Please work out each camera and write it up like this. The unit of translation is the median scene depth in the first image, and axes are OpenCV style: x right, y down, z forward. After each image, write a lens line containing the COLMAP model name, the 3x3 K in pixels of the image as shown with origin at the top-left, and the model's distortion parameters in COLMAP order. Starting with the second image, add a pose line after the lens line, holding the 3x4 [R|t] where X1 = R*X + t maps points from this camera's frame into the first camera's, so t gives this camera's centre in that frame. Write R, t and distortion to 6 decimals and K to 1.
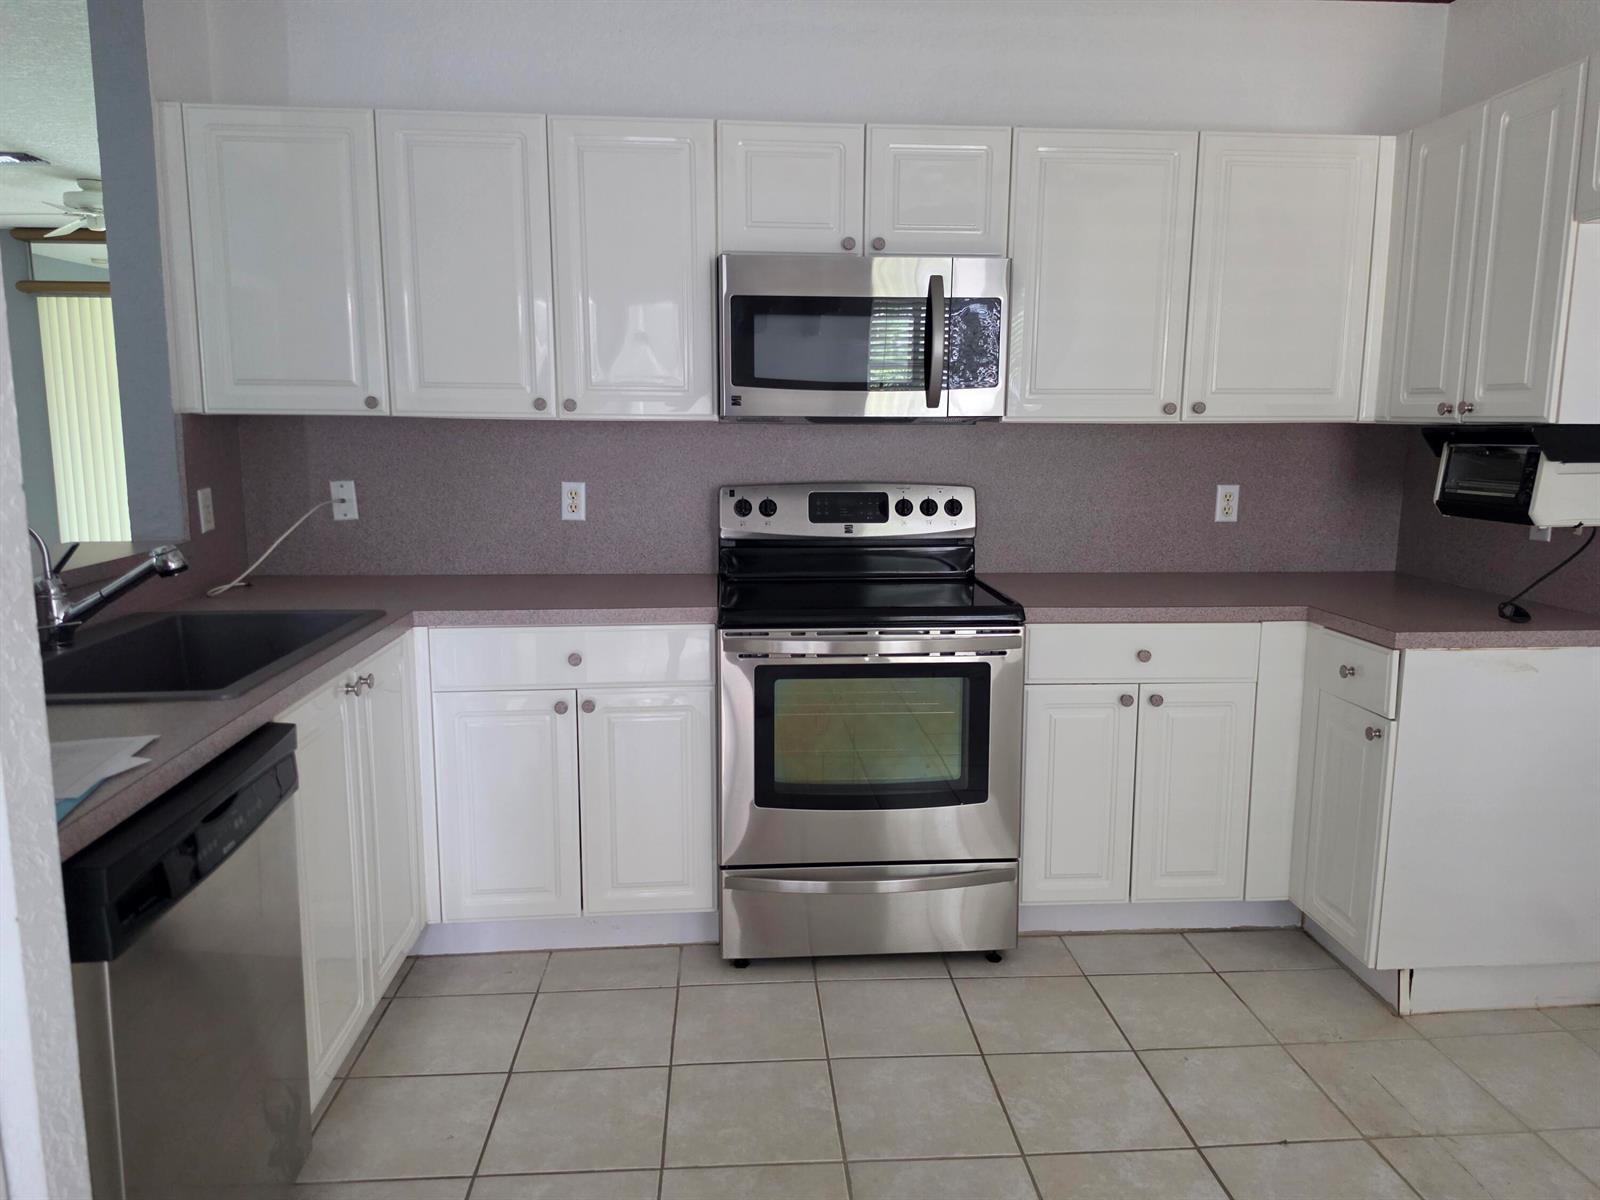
lens RADIAL K [[1103.0, 0, 797.3], [0, 1103.0, 595.8], [0, 0, 1]] dist [0.027218, -0.035237]
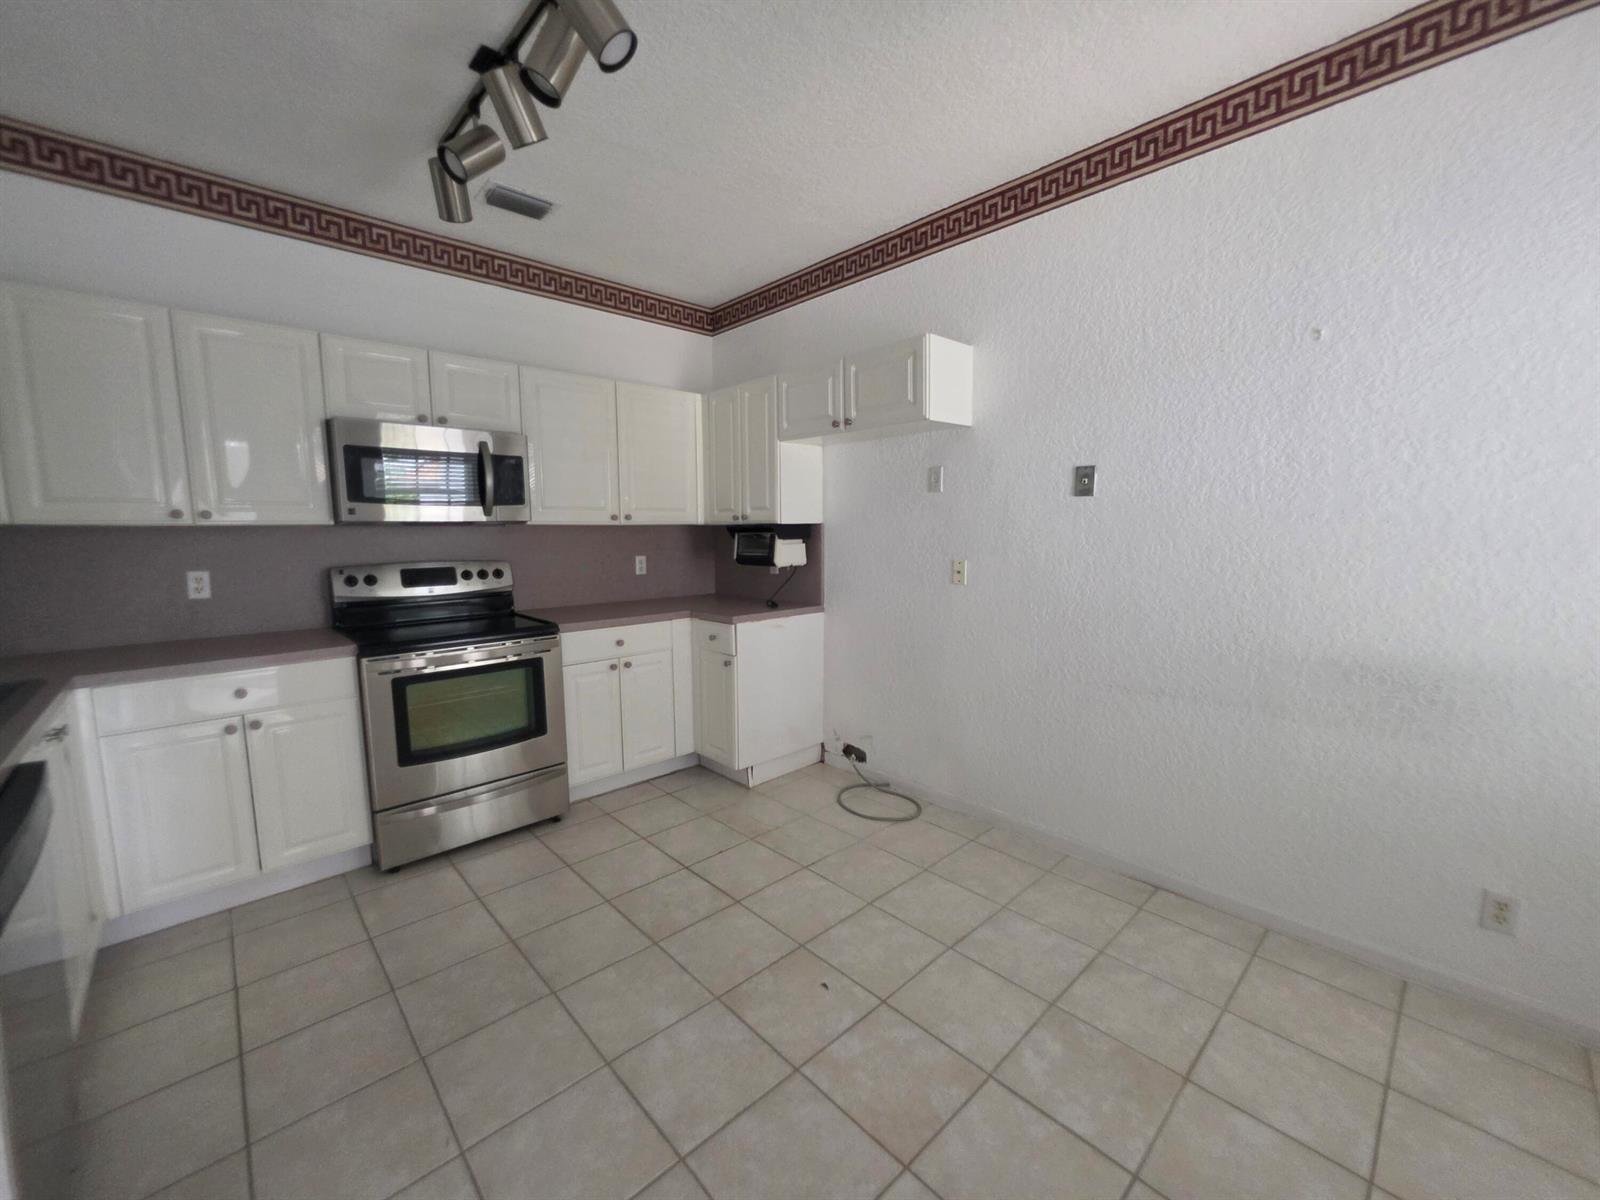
lens RADIAL K [[640.2, 0, 795.3], [0, 640.2, 599.8], [0, 0, 1]] dist [-0.012220, -0.000477]
pose [[0.776421, -0.079040, 0.625239, -0.142611], [0.102705, 0.994710, -0.001792, 0.011960], [-0.621790, 0.065606, 0.780432, -0.078142]]
